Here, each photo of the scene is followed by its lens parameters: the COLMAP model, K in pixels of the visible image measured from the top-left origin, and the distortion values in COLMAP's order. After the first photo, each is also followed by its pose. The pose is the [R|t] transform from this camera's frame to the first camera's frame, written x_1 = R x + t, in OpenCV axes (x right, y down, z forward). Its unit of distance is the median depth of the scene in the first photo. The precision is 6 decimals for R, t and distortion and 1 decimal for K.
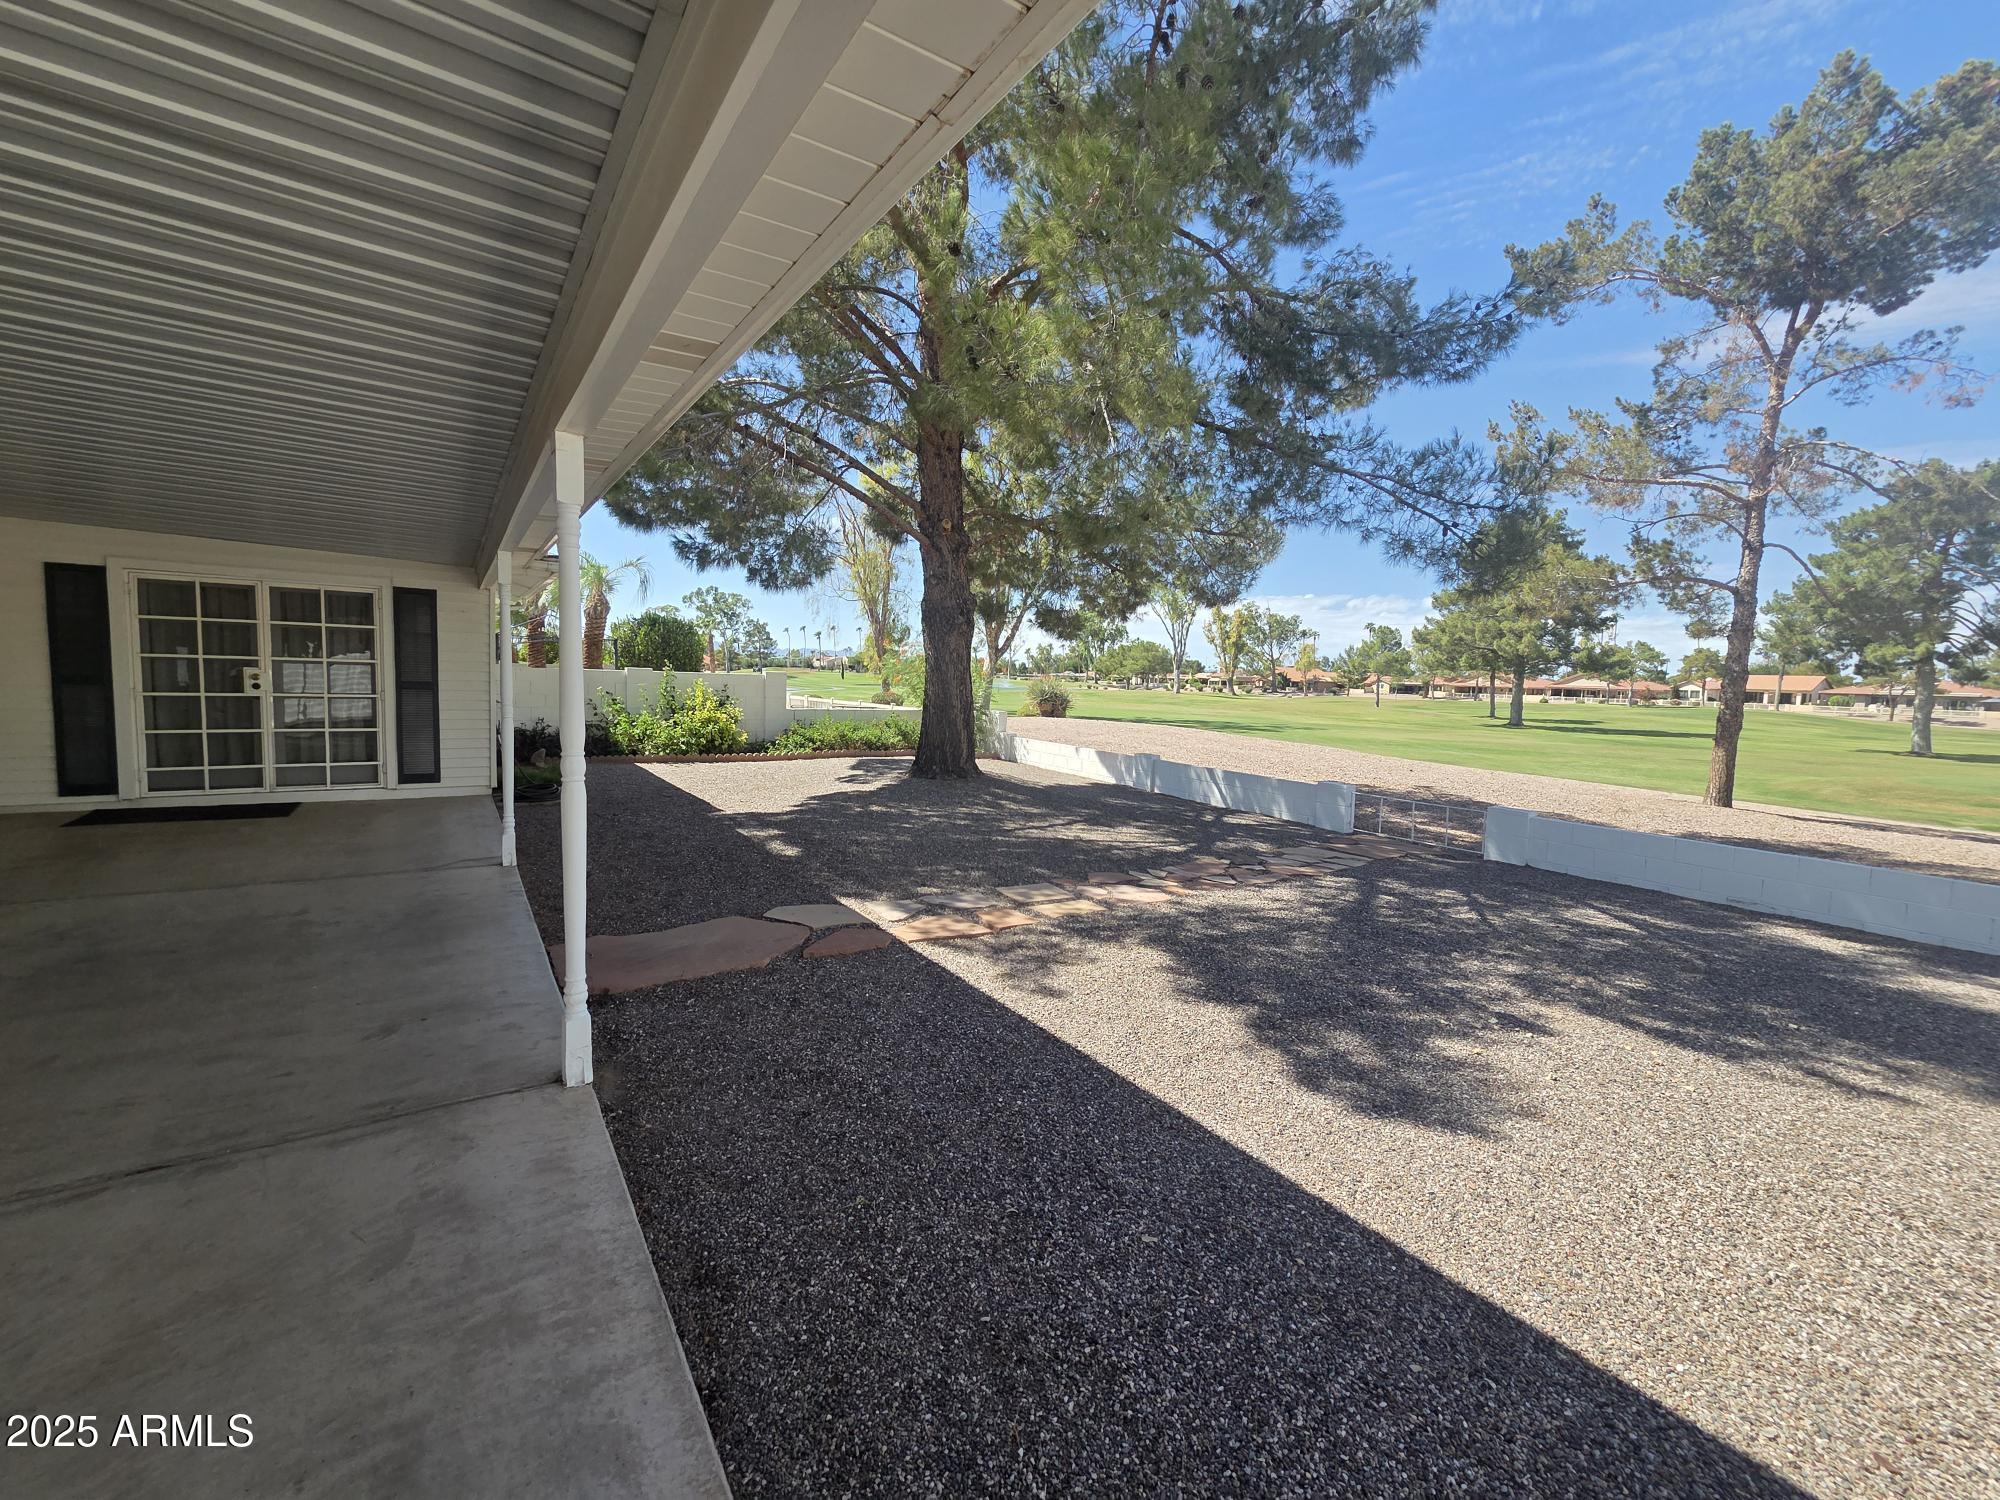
lens RADIAL K [[813.9, 0, 997.0], [0, 813.9, 729.6], [0, 0, 1]] dist [0.021473, -0.016178]
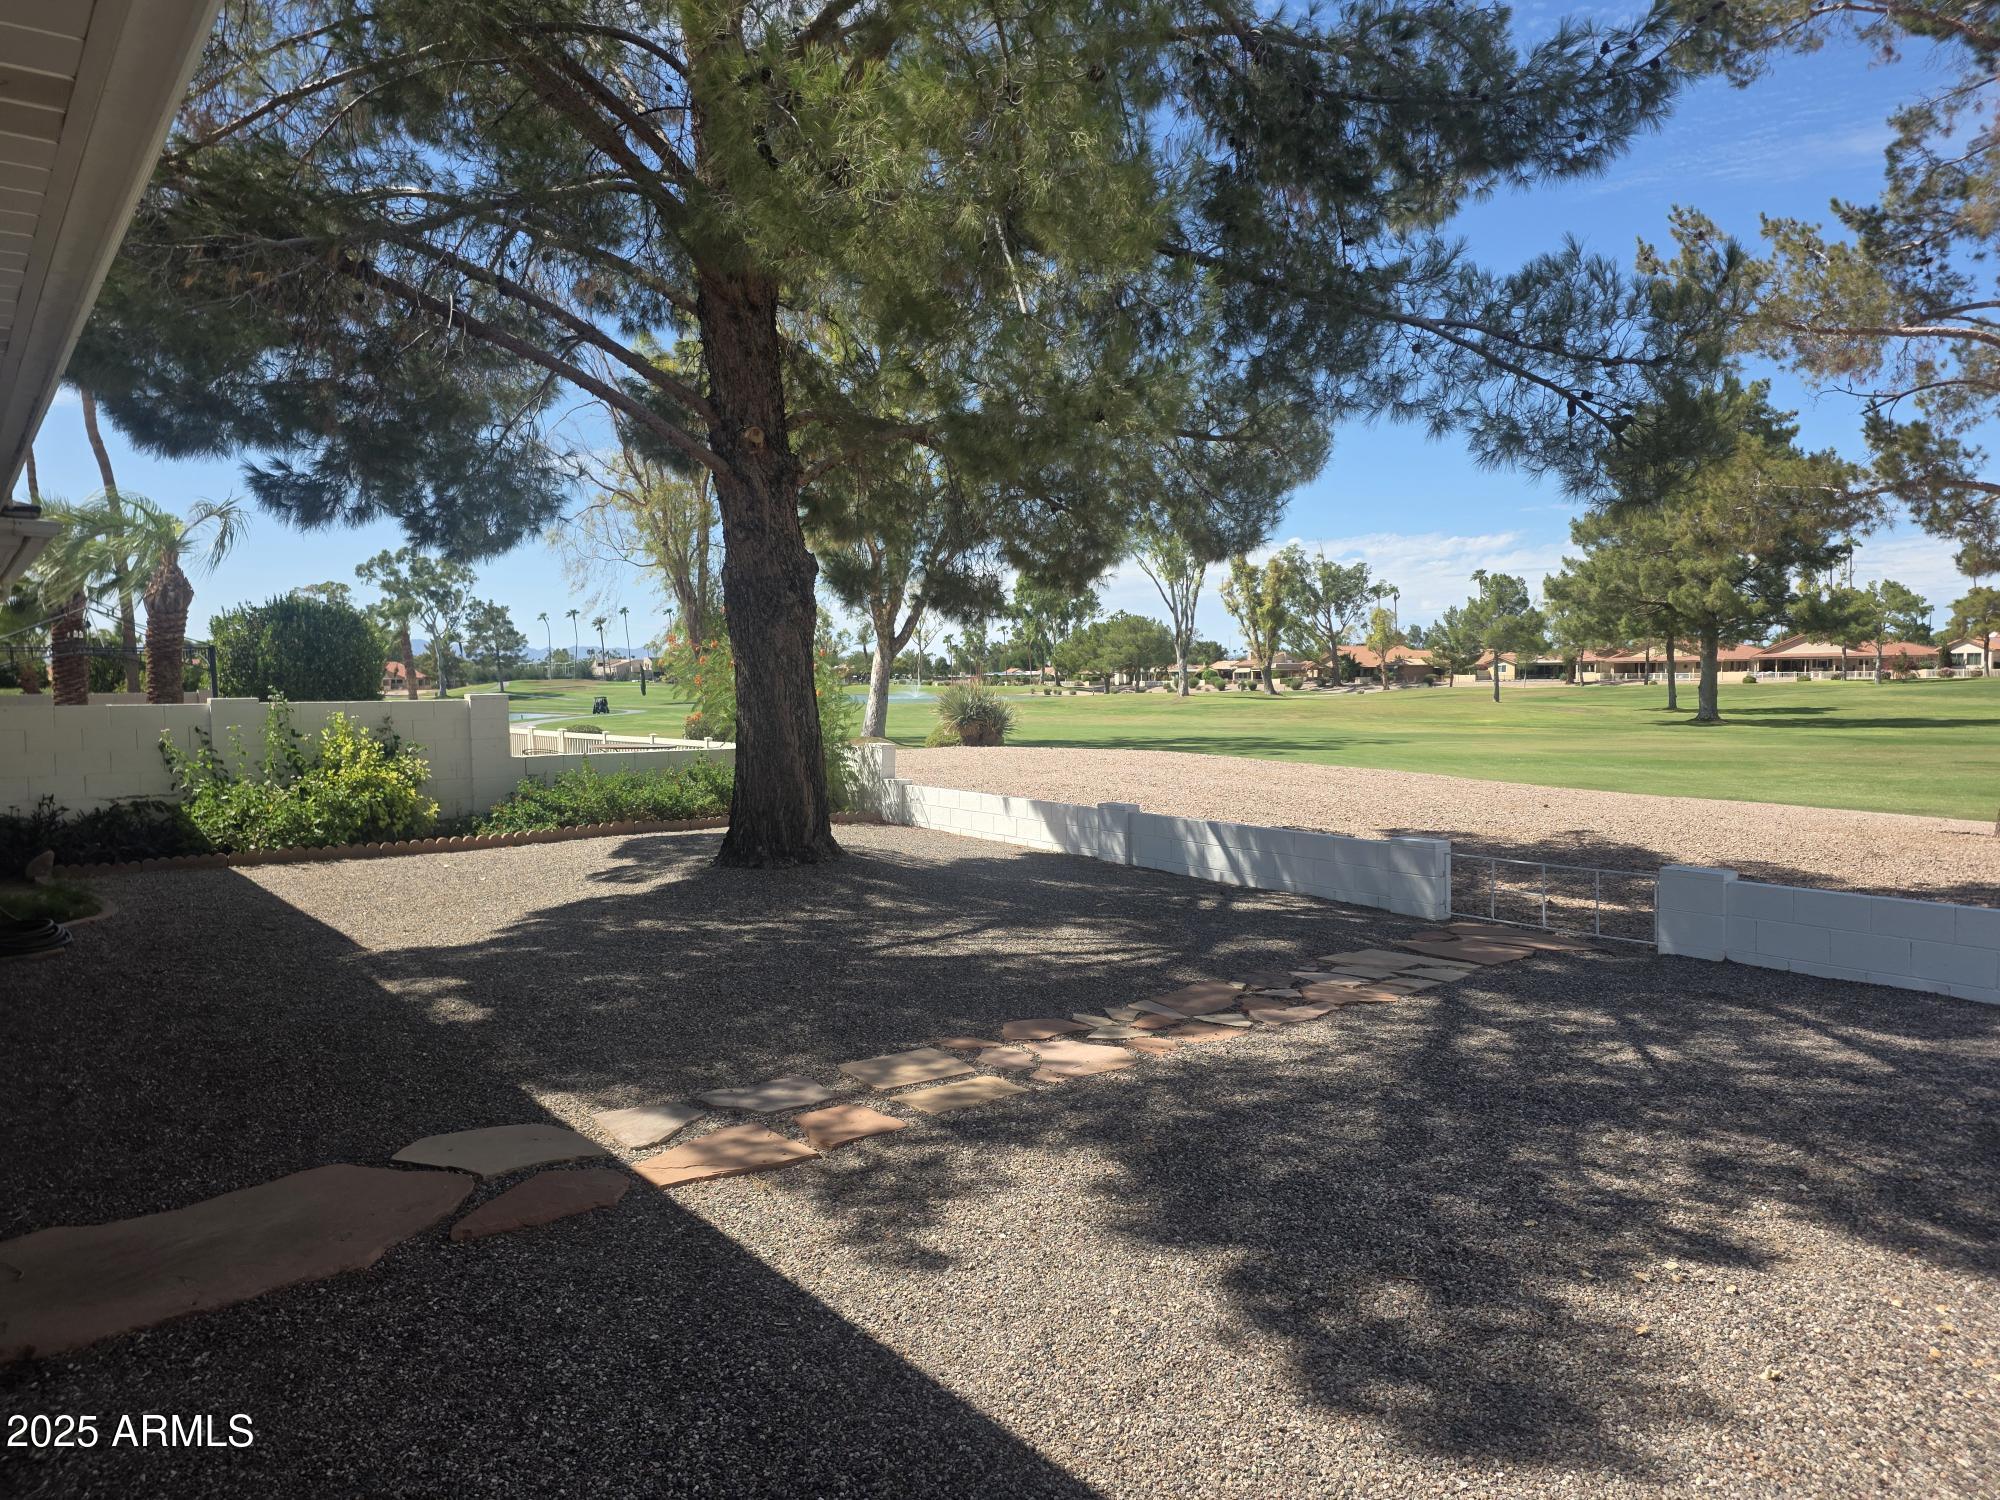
lens RADIAL K [[1306.2, 0, 1007.6], [0, 1306.2, 742.8], [0, 0, 1]] dist [0.076965, -0.056925]
pose [[0.995714, -0.048991, 0.078439, 0.022352], [0.050217, 0.998644, -0.013743, -0.004709], [-0.077660, 0.017623, 0.996824, 0.028907]]
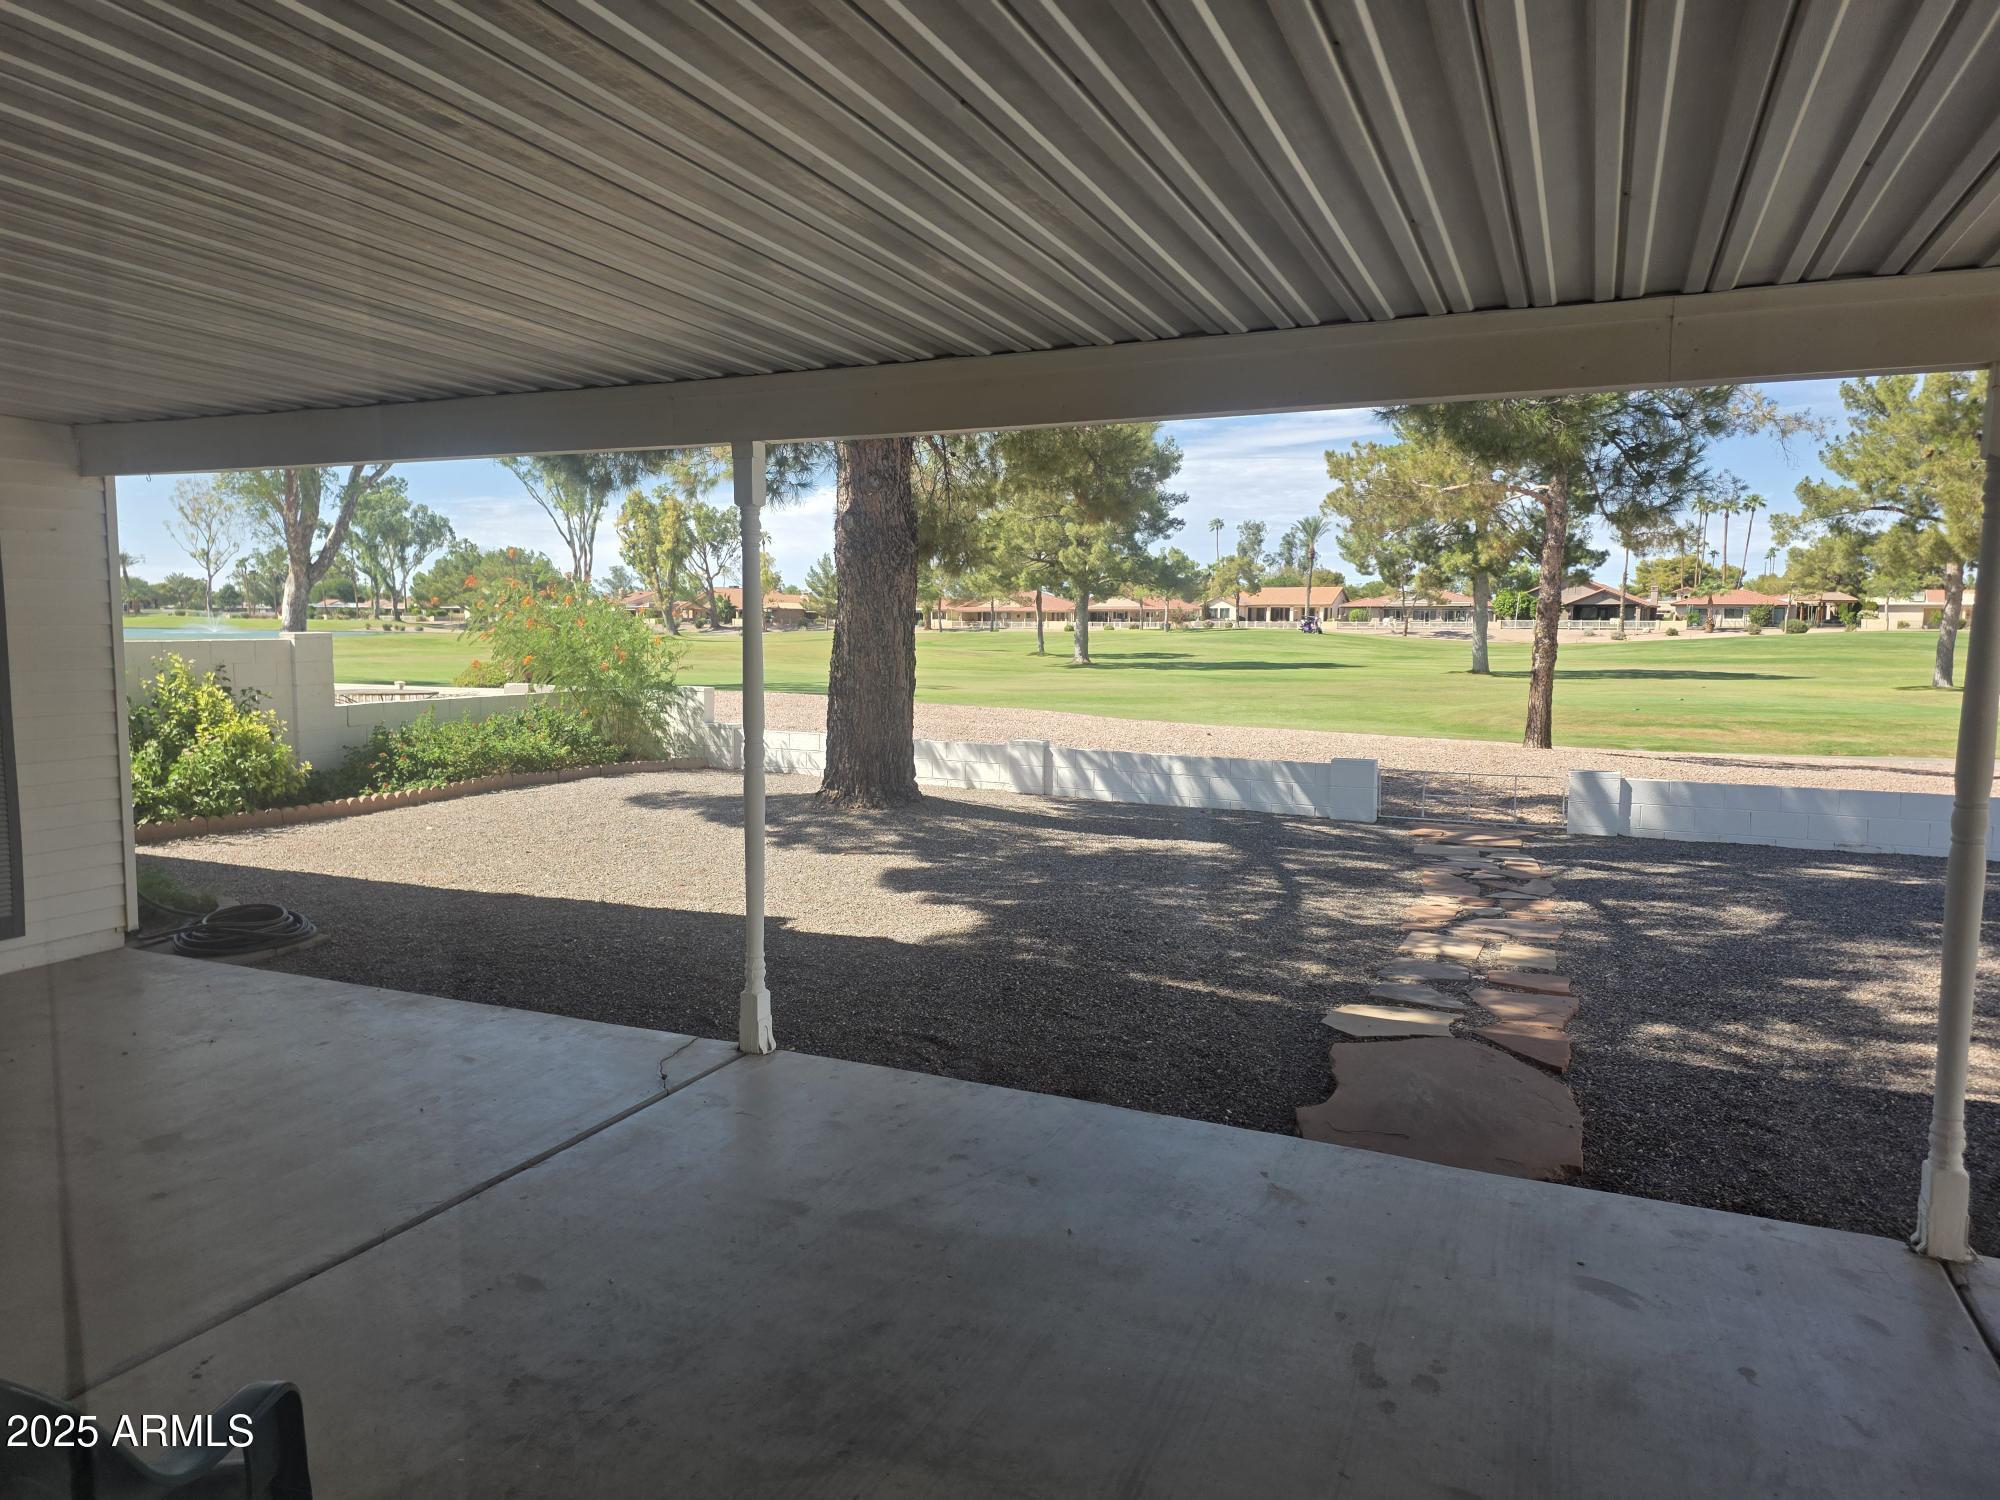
lens RADIAL K [[1287.8, 0, 991.0], [0, 1287.8, 778.3], [0, 0, 1]] dist [0.100676, -0.082884]
pose [[0.852032, -0.093182, 0.515129, -0.396368], [0.057407, 0.994727, 0.084985, -0.031018], [-0.520332, -0.042838, 0.852889, 0.100828]]
